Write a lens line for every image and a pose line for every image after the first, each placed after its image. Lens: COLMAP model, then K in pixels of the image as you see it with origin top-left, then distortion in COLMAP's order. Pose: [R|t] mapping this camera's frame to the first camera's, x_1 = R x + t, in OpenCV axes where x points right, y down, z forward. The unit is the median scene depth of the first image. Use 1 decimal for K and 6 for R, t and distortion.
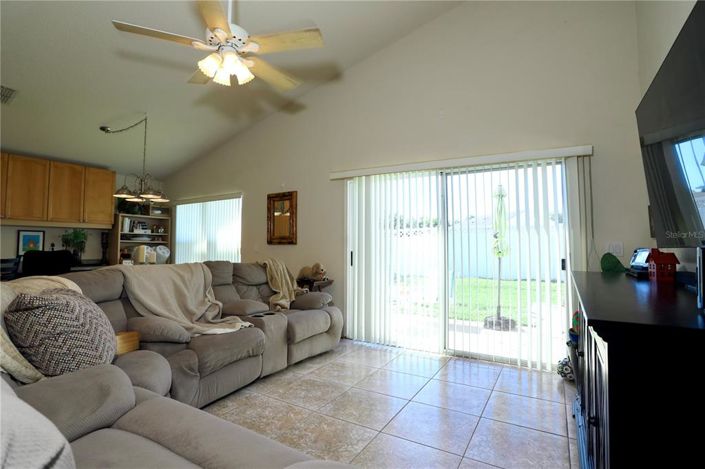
lens RADIAL K [[341.1, 0, 350.4], [0, 341.1, 230.1], [0, 0, 1]] dist [-0.077276, 0.033936]
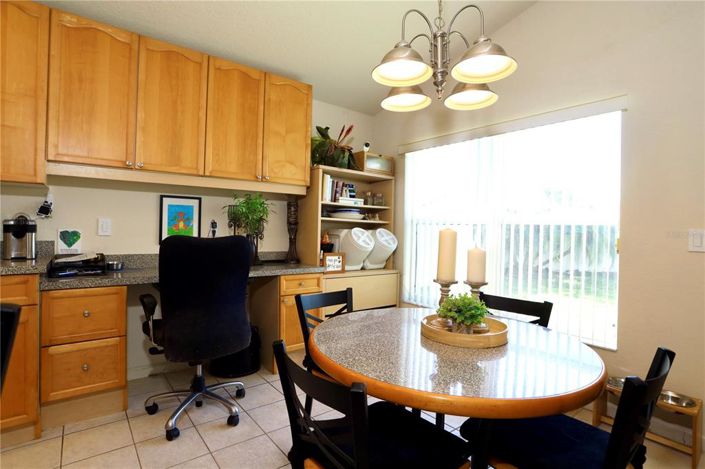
lens RADIAL K [[352.5, 0, 349.8], [0, 352.5, 227.0], [0, 0, 1]] dist [-0.068166, 0.026777]
pose [[0.933331, 0.017420, -0.358595, -0.507899], [-0.002456, 0.999109, 0.042144, 0.025583], [0.359009, -0.038453, 0.932541, 0.559167]]
